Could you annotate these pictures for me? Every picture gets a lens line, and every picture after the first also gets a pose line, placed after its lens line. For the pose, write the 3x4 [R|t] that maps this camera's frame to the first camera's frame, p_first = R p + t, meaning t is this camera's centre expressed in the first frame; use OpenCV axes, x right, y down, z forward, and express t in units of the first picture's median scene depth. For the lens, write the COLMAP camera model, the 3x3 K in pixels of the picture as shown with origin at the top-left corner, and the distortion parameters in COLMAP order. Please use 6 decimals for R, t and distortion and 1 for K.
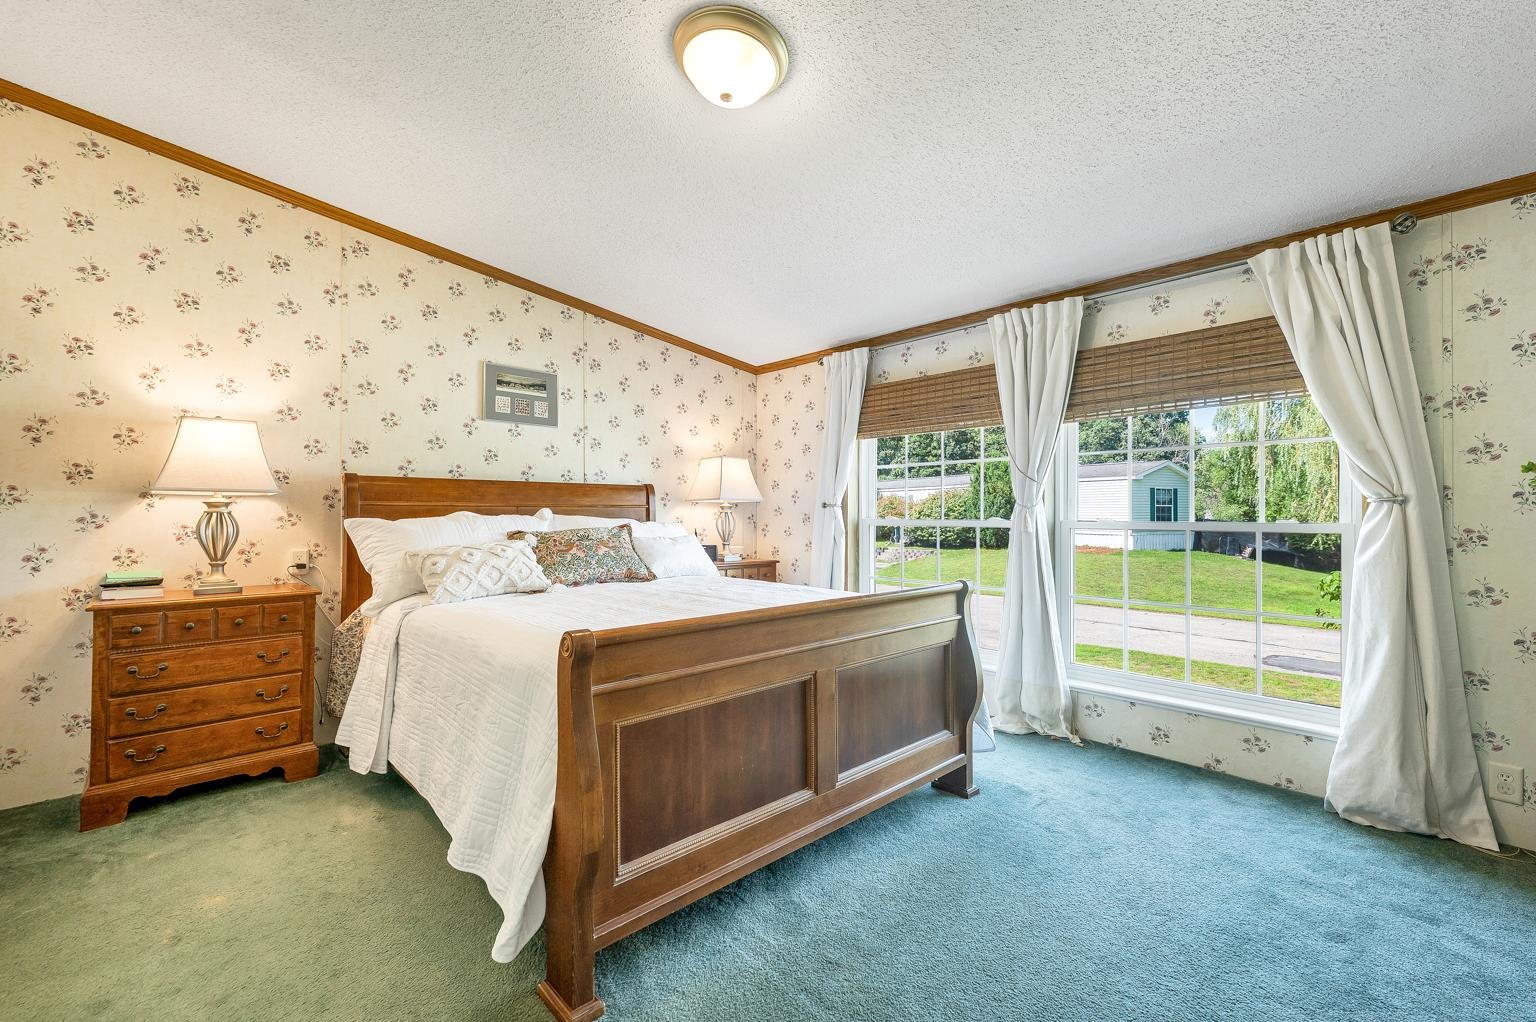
lens RADIAL K [[635.0, 0, 752.9], [0, 635.0, 519.6], [0, 0, 1]] dist [0.000129, -0.000236]
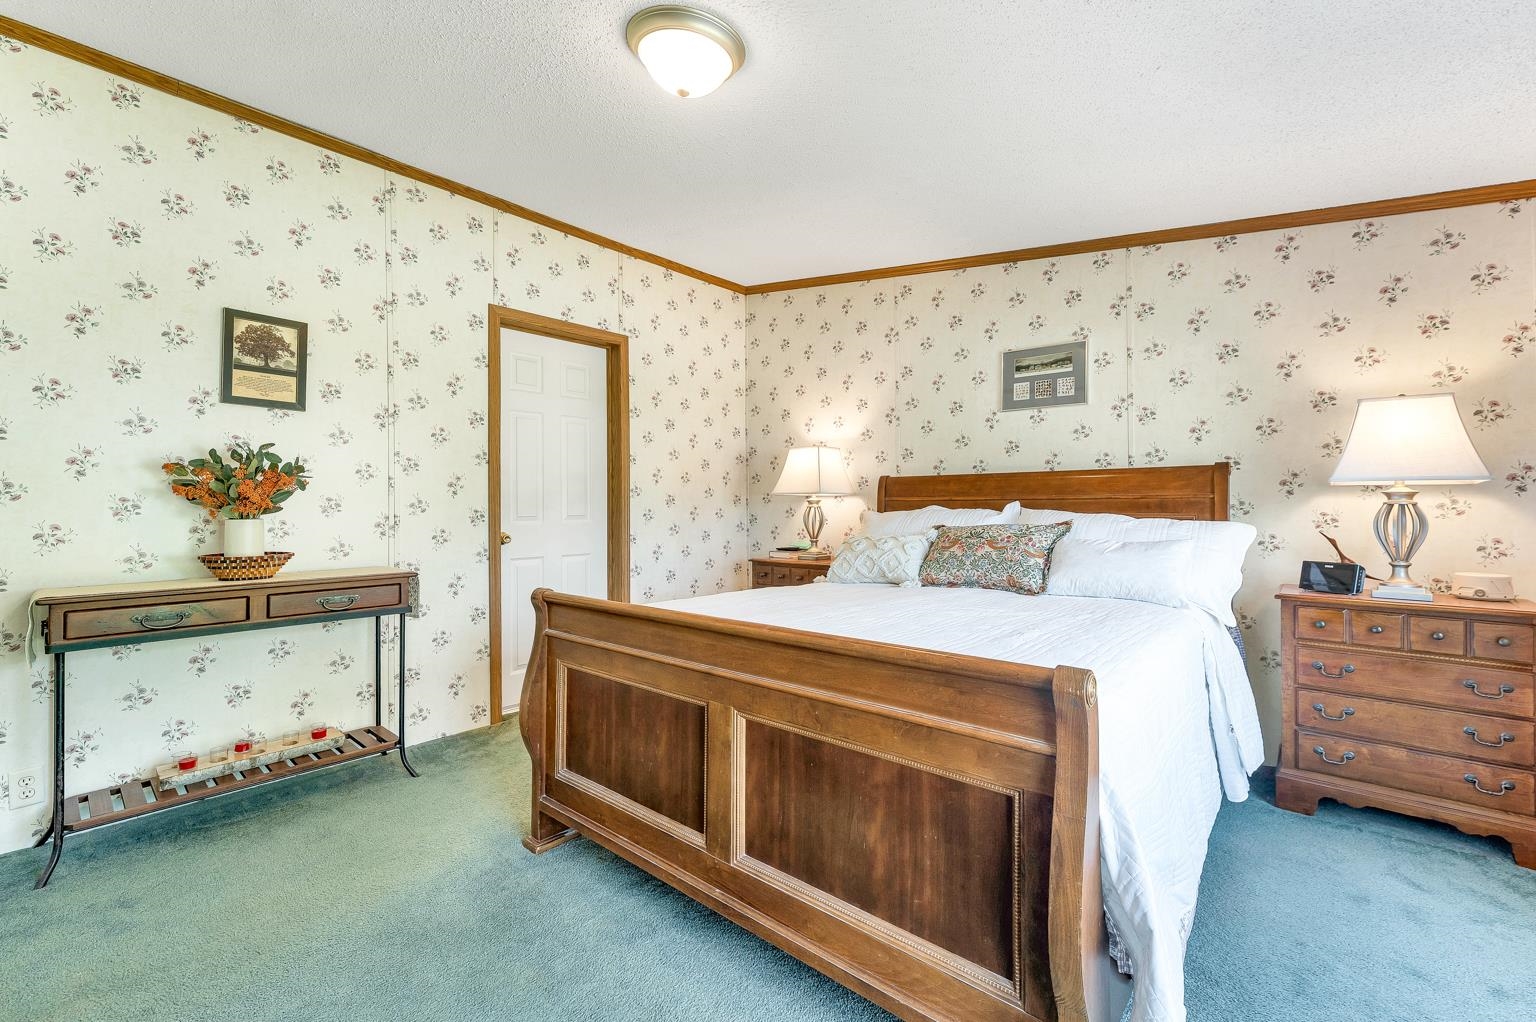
lens RADIAL K [[635.0, 0, 776.1], [0, 635.0, 508.3], [0, 0, 1]] dist [0.000129, -0.000236]
pose [[0.136167, 0.000963, -0.990685, 0.510465], [-0.005361, 0.999986, 0.000236, -0.006548], [0.990671, 0.005279, 0.136170, 0.535495]]
